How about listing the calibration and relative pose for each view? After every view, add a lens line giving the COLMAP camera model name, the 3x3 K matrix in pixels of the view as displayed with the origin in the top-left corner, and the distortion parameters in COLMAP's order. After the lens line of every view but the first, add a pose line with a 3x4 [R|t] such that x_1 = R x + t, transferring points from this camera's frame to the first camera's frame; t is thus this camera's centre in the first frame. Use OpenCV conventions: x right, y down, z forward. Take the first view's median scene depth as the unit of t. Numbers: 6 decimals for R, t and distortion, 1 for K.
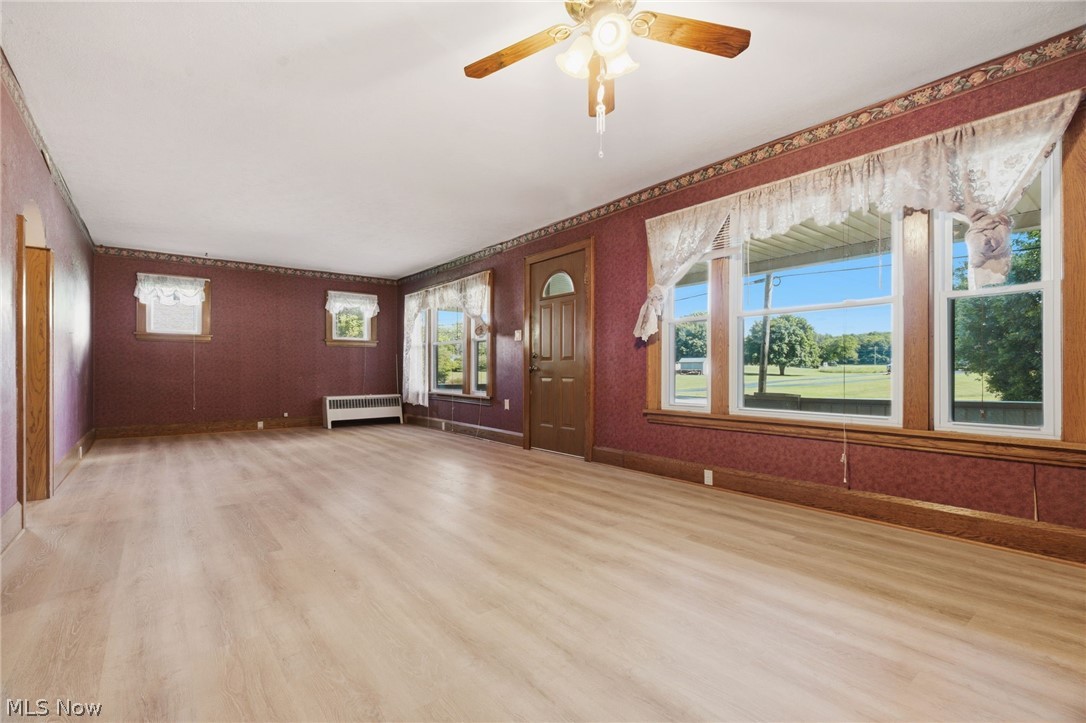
lens RADIAL K [[478.5, 0, 518.6], [0, 478.5, 368.3], [0, 0, 1]] dist [0.000593, -0.000037]
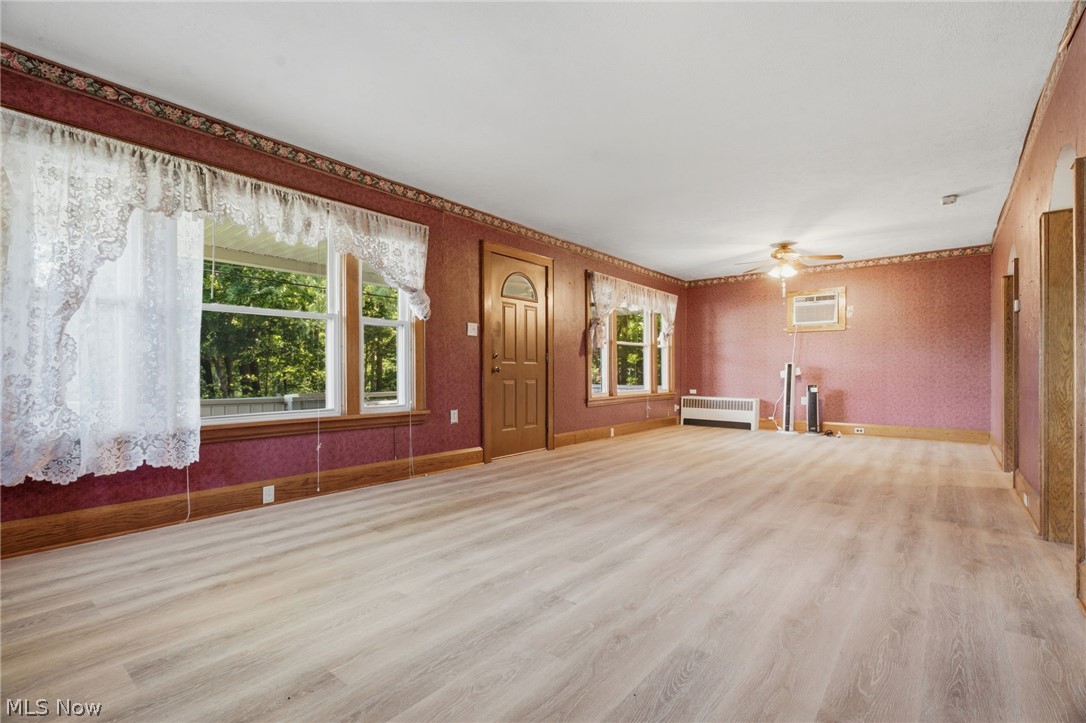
lens RADIAL K [[478.5, 0, 518.6], [0, 478.5, 368.3], [0, 0, 1]] dist [0.000593, -0.000037]
pose [[-0.176559, 0.004999, 0.984277, -0.692197], [-0.003068, 0.999979, -0.005629, 0.002003], [-0.984285, -0.004014, -0.176540, 0.897117]]
